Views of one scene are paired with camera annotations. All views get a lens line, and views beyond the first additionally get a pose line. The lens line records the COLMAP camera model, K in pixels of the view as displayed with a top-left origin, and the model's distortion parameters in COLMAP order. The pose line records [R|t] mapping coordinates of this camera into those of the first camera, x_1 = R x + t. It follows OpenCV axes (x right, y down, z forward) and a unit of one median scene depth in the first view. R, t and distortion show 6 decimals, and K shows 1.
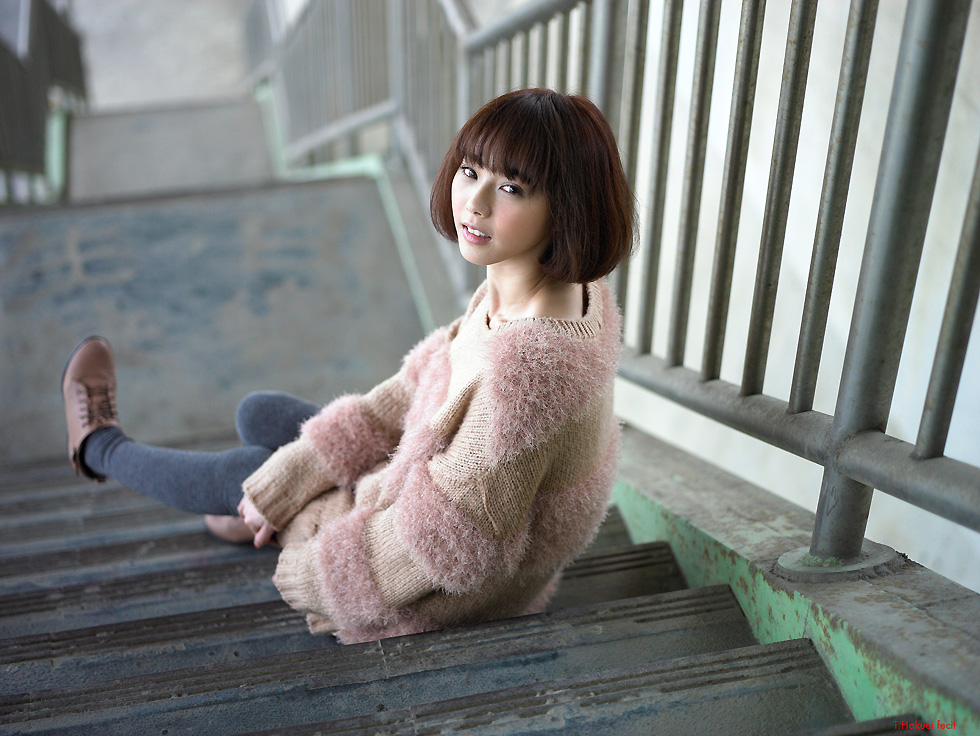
lens RADIAL K [[1637.4, 0, 490.0], [0, 1637.4, 368.0], [0, 0, 1]] dist [-0.042169, -0.136054]
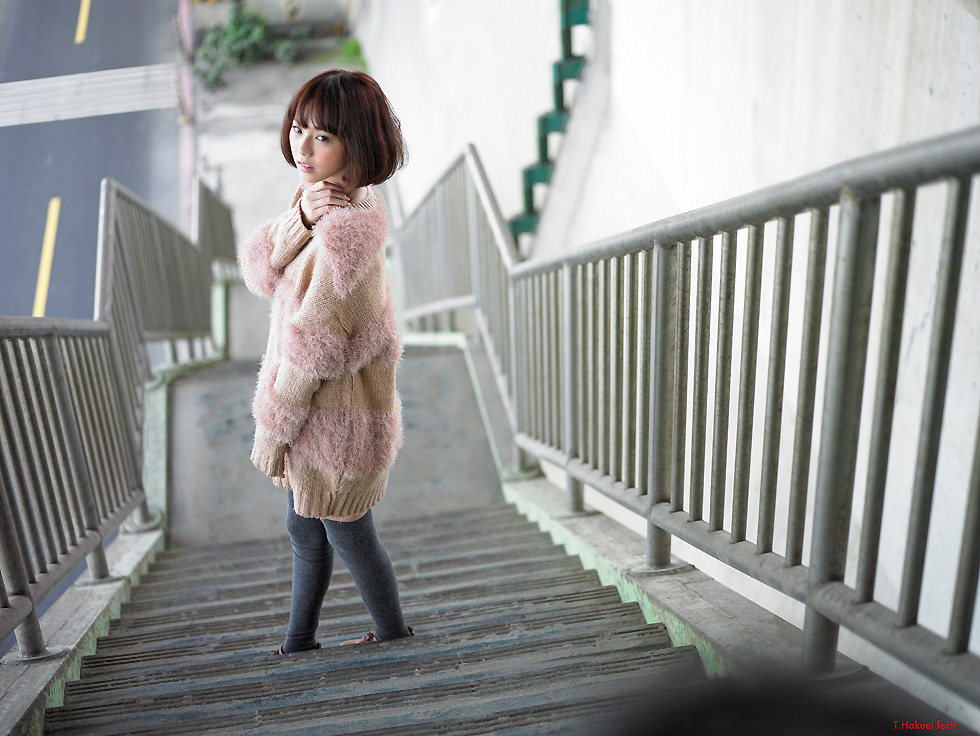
lens RADIAL K [[1637.4, 0, 490.0], [0, 1637.4, 368.0], [0, 0, 1]] dist [-0.042169, -0.136054]
pose [[0.997069, -0.013327, -0.075332, 0.071413], [0.007397, 0.996889, -0.078464, 0.012501], [0.076144, 0.077677, 0.994067, -0.477464]]
